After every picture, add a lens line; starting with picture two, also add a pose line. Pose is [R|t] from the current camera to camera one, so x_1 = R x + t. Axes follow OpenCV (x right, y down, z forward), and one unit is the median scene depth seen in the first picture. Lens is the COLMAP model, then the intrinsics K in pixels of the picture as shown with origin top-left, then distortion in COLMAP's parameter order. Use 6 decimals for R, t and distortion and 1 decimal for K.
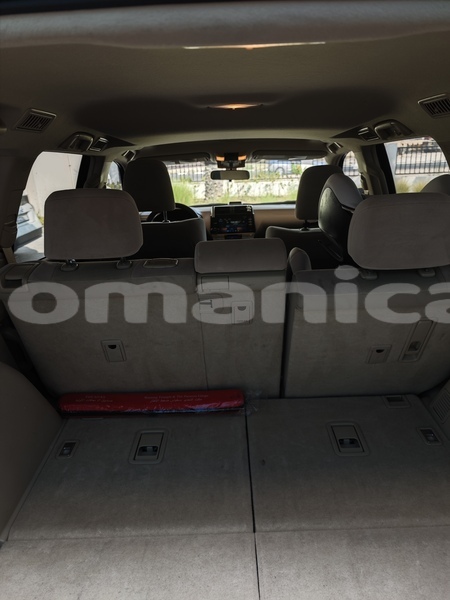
lens RADIAL K [[411.7, 0, 227.5], [0, 411.7, 303.2], [0, 0, 1]] dist [0.019922, -0.021785]
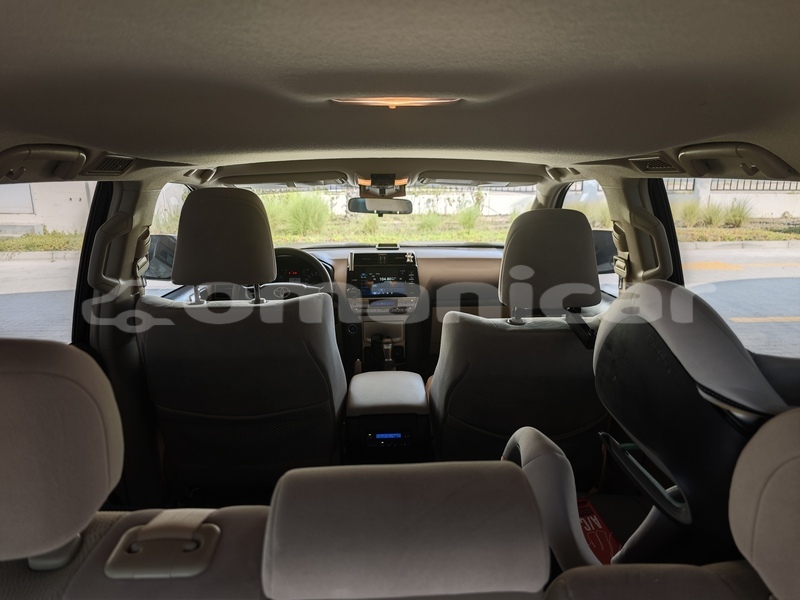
lens RADIAL K [[549.0, 0, 398.3], [0, 549.0, 295.1], [0, 0, 1]] dist [0.019922, -0.021785]
pose [[0.998767, 0.023294, 0.043842, 0.000487], [-0.018825, 0.994837, -0.099722, -0.105804], [-0.045938, 0.098773, 0.994049, 0.217998]]
